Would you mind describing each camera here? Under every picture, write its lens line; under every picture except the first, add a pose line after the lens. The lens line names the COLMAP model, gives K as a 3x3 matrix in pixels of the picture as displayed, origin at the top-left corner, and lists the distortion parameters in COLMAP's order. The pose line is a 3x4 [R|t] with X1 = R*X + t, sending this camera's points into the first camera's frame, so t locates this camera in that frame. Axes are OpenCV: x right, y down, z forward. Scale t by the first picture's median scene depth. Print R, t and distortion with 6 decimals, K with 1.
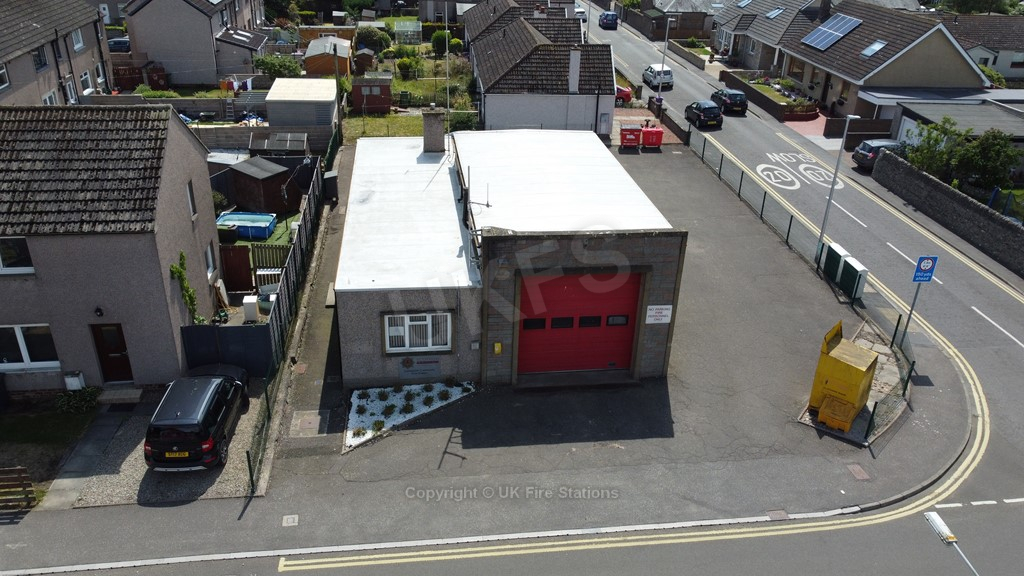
lens RADIAL K [[775.8, 0, 512.0], [0, 775.8, 288.0], [0, 0, 1]] dist [0.008319, -0.011573]
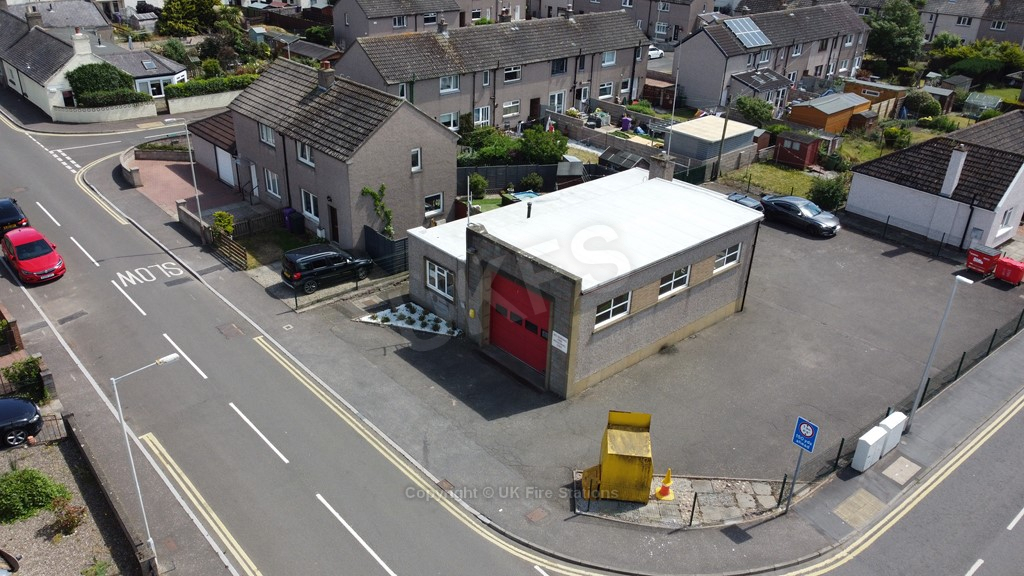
lens RADIAL K [[775.8, 0, 512.0], [0, 775.8, 288.0], [0, 0, 1]] dist [0.008319, -0.011573]
pose [[0.569369, 0.363681, -0.737262, 1.007508], [-0.387828, 0.909580, 0.149174, -0.193258], [0.724851, 0.200996, 0.658933, 0.143998]]
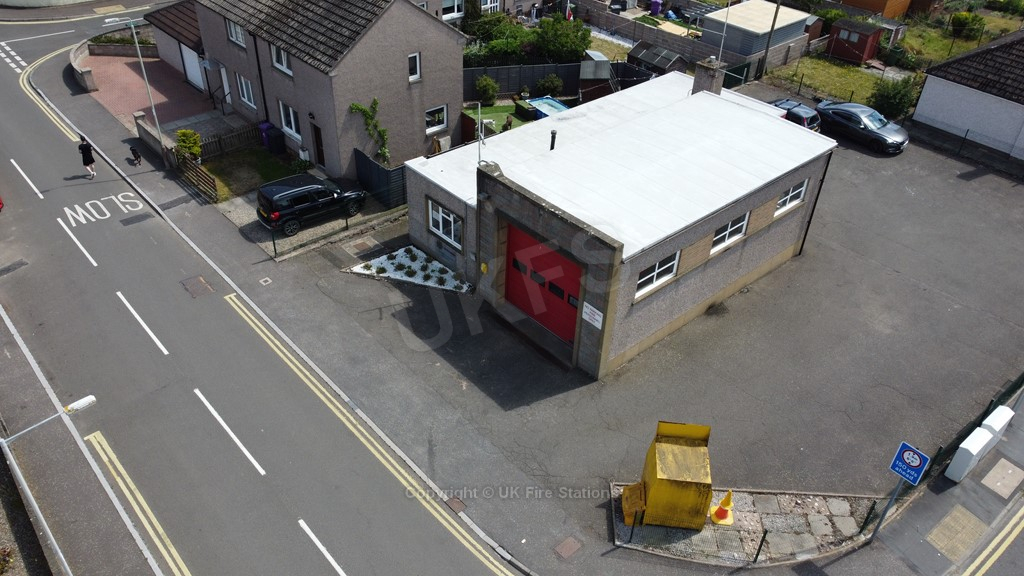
lens RADIAL K [[775.8, 0, 512.0], [0, 775.8, 288.0], [0, 0, 1]] dist [0.008319, -0.011573]
pose [[0.564813, 0.480580, -0.670842, 0.780394], [-0.388758, 0.872024, 0.297390, -0.250879], [0.727910, 0.092825, 0.679360, 0.258910]]
